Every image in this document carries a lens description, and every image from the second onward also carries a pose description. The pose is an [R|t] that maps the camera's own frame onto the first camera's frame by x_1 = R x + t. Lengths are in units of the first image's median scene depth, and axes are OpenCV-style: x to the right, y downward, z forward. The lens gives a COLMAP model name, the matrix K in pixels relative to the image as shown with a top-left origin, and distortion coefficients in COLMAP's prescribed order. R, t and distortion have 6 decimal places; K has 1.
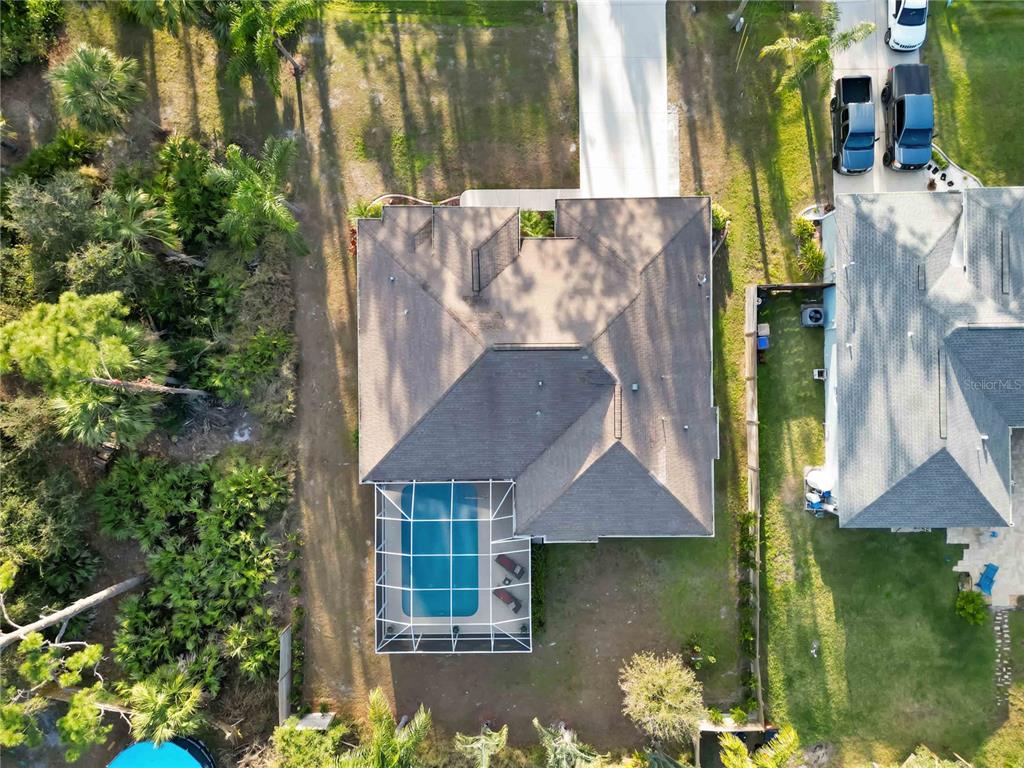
lens RADIAL K [[717.1, 0, 509.0], [0, 717.1, 378.7], [0, 0, 1]] dist [0.067010, -0.056661]
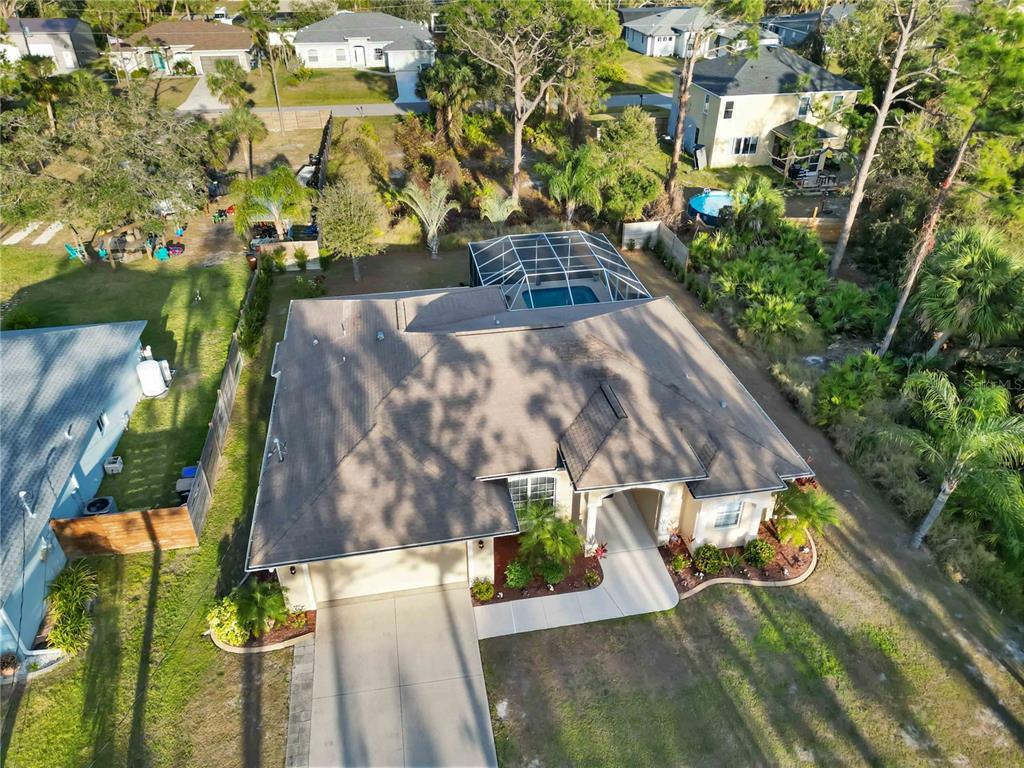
lens RADIAL K [[717.1, 0, 509.0], [0, 717.1, 378.7], [0, 0, 1]] dist [0.067010, -0.056661]
pose [[-0.986100, 0.097281, -0.134700, 0.130270], [-0.165934, -0.534677, 0.828605, -0.626392], [0.008586, 0.839438, 0.543387, 0.535419]]
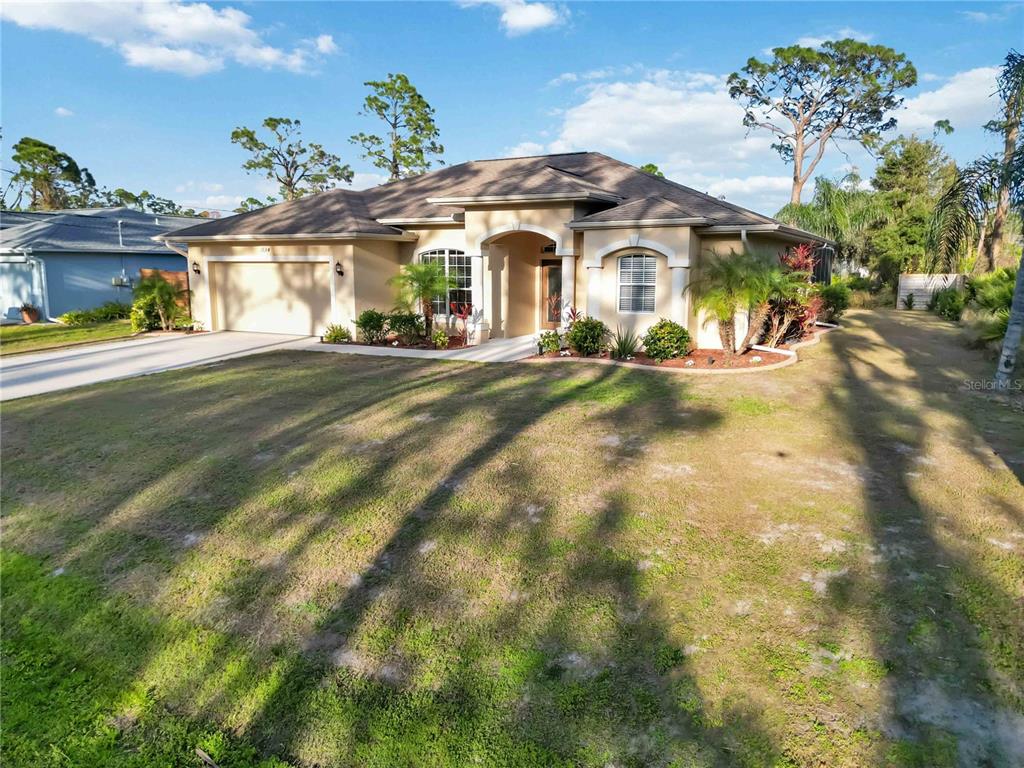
lens RADIAL K [[711.1, 0, 508.7], [0, 711.1, 379.9], [0, 0, 1]] dist [0.078735, -0.087571]
pose [[-0.875335, -0.069161, 0.478545, -0.260786], [0.483461, -0.140221, 0.864062, -0.601154], [0.007343, 0.987702, 0.156177, 0.958885]]
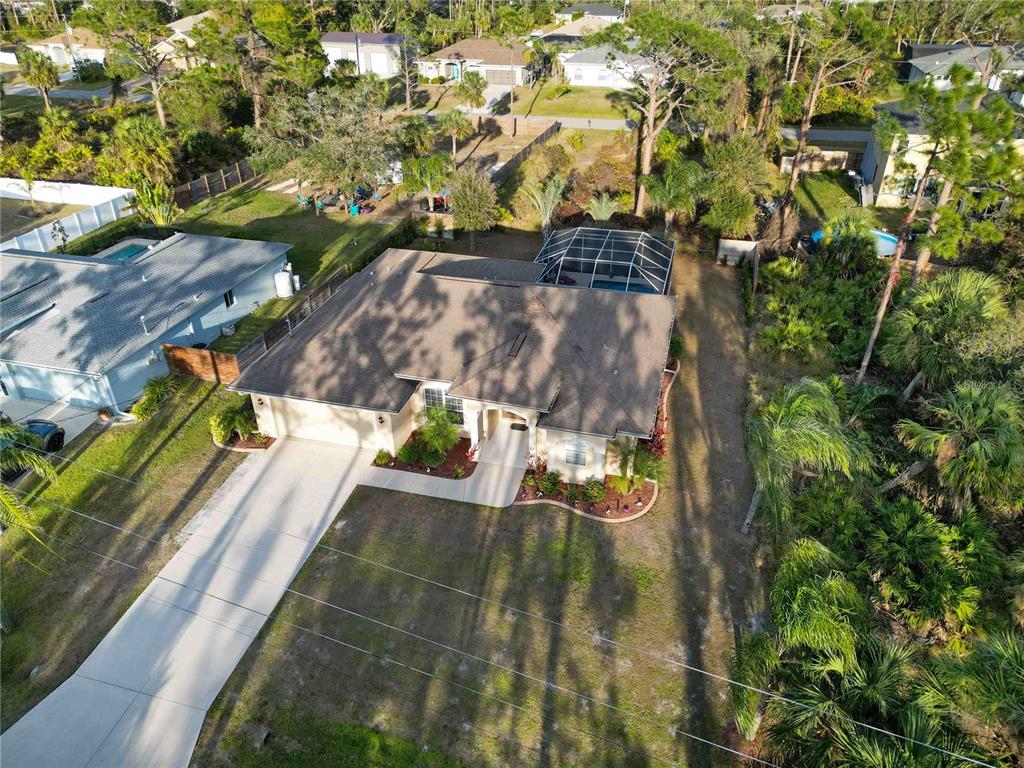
lens RADIAL K [[711.1, 0, 508.7], [0, 711.1, 379.9], [0, 0, 1]] dist [0.078735, -0.087571]
pose [[-0.961520, -0.130053, 0.242001, -0.227026], [0.274344, -0.501369, 0.820588, -0.789691], [0.014612, 0.855404, 0.517756, 0.524097]]
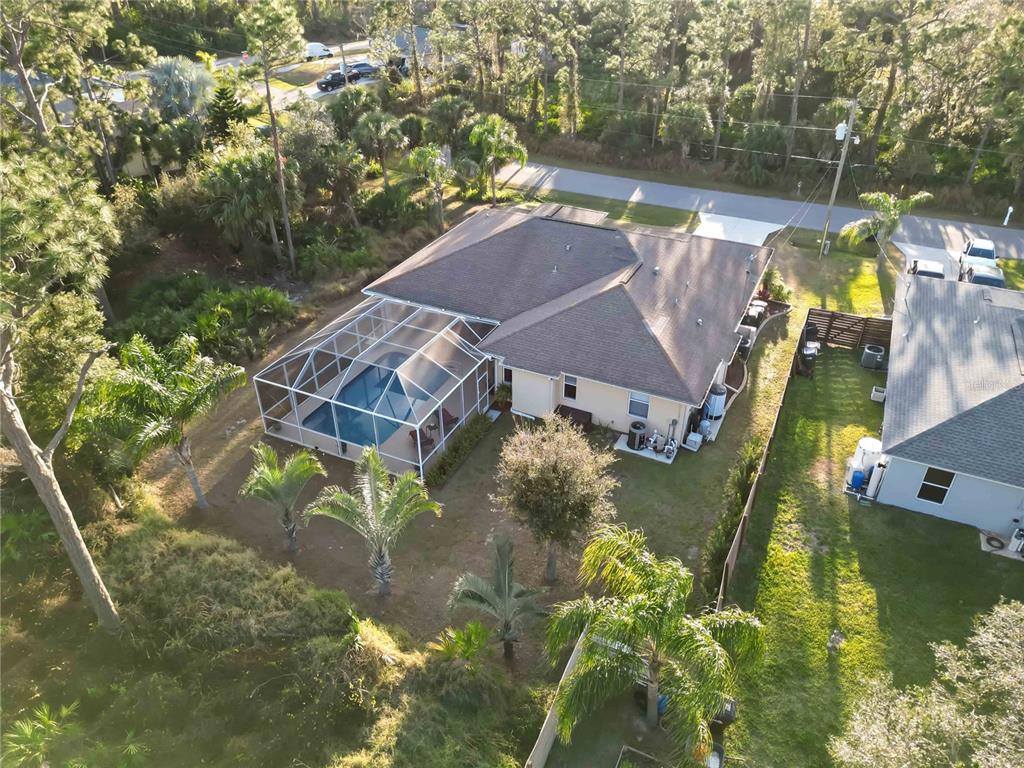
lens RADIAL K [[717.1, 0, 509.0], [0, 717.1, 378.7], [0, 0, 1]] dist [0.067010, -0.056661]
pose [[0.889537, 0.246535, -0.384636, 0.364955], [-0.456821, 0.468484, -0.756199, 0.812862], [-0.006234, 0.848377, 0.529356, 0.526323]]
